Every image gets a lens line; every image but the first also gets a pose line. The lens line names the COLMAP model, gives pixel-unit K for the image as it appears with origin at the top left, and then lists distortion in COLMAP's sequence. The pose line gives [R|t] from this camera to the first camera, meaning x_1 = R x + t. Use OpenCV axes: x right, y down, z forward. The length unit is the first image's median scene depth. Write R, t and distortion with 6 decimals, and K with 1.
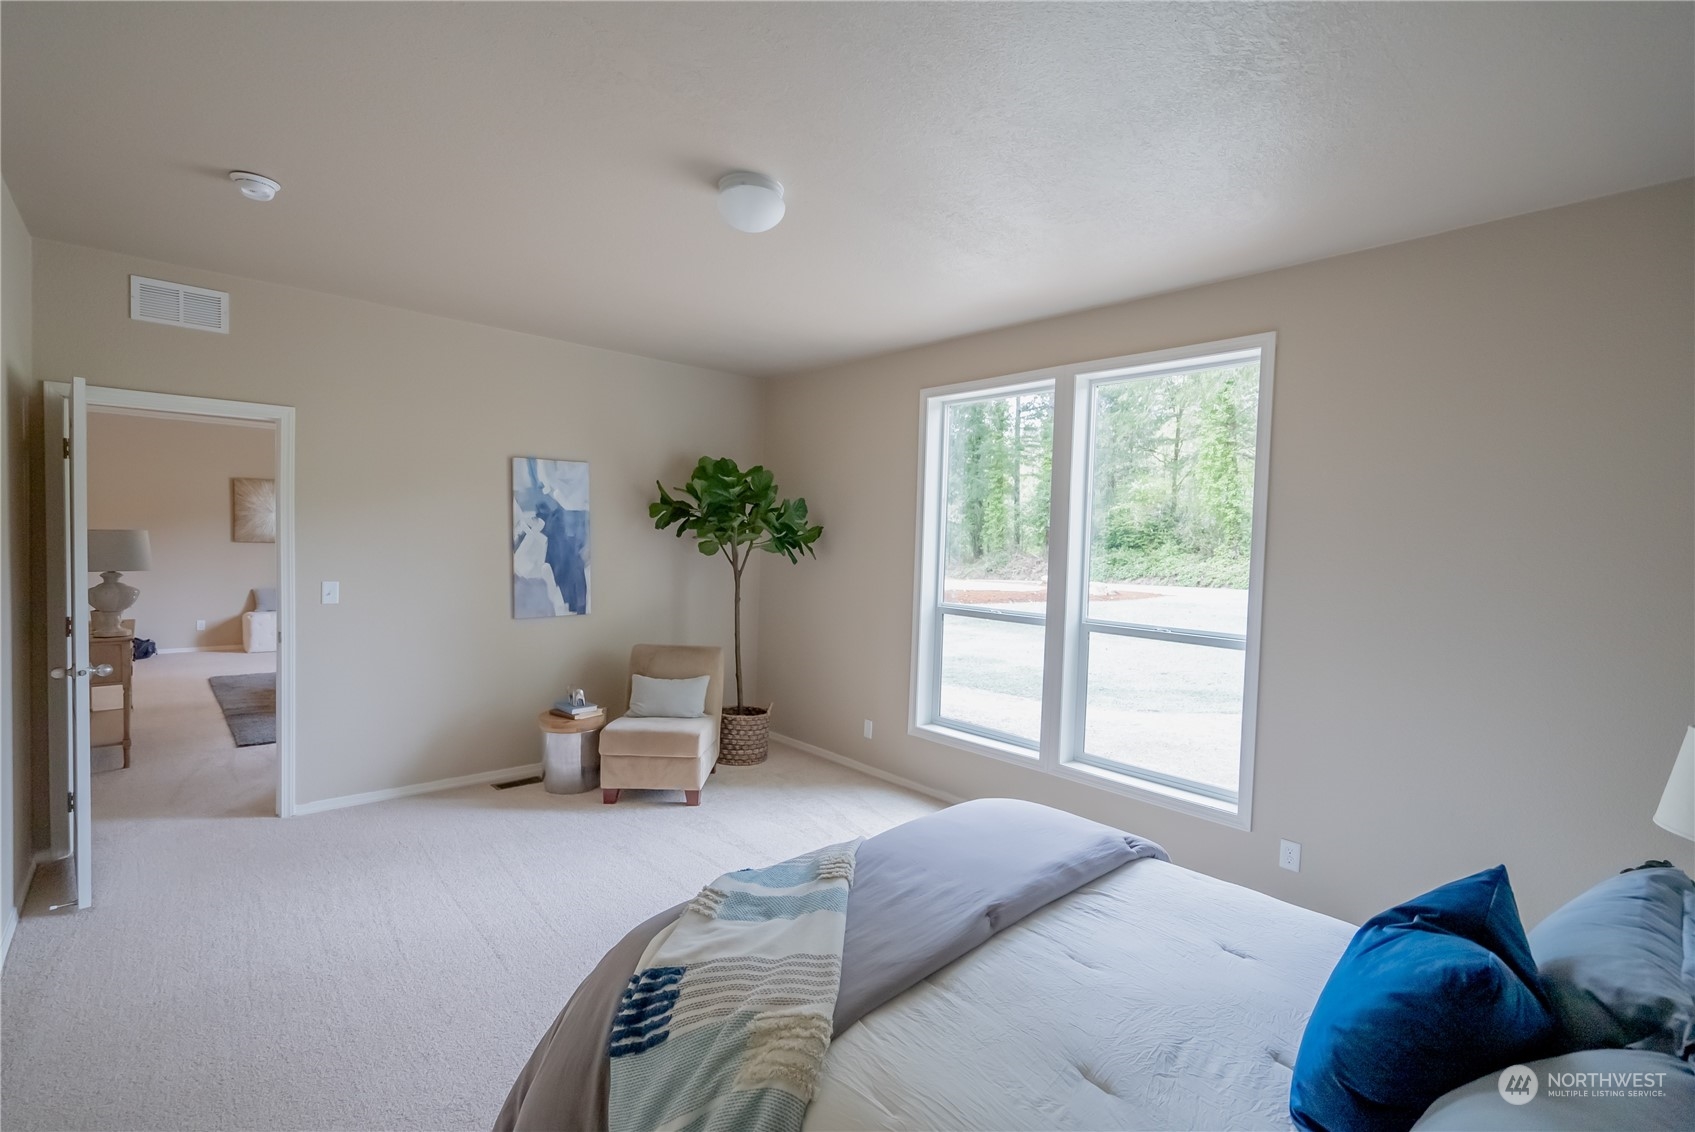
lens RADIAL K [[763.5, 0, 835.9], [0, 763.5, 566.1], [0, 0, 1]] dist [-0.000868, 0.000062]
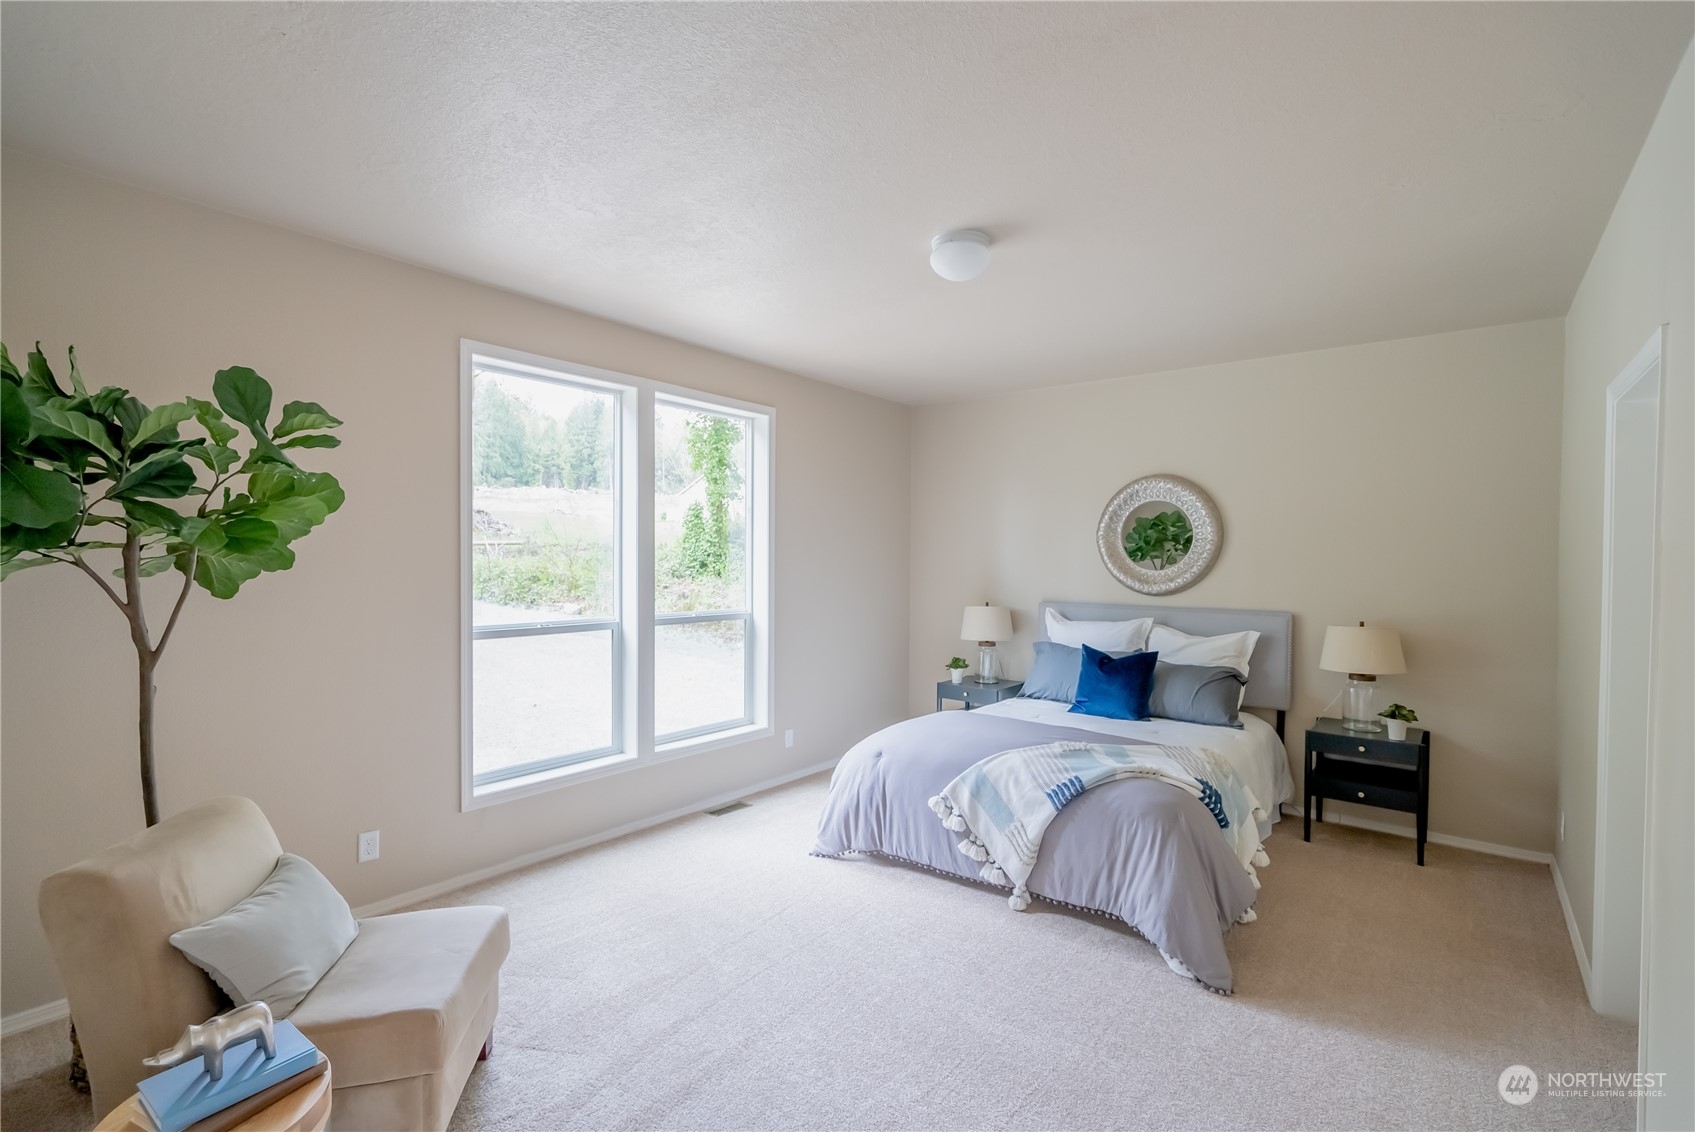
lens RADIAL K [[763.5, 0, 835.9], [0, 763.5, 566.1], [0, 0, 1]] dist [-0.000868, 0.000062]
pose [[-0.144006, -0.050179, 0.988304, -0.760094], [0.011165, 0.998568, 0.052327, -0.054256], [-0.989514, 0.018570, -0.143239, 0.859728]]
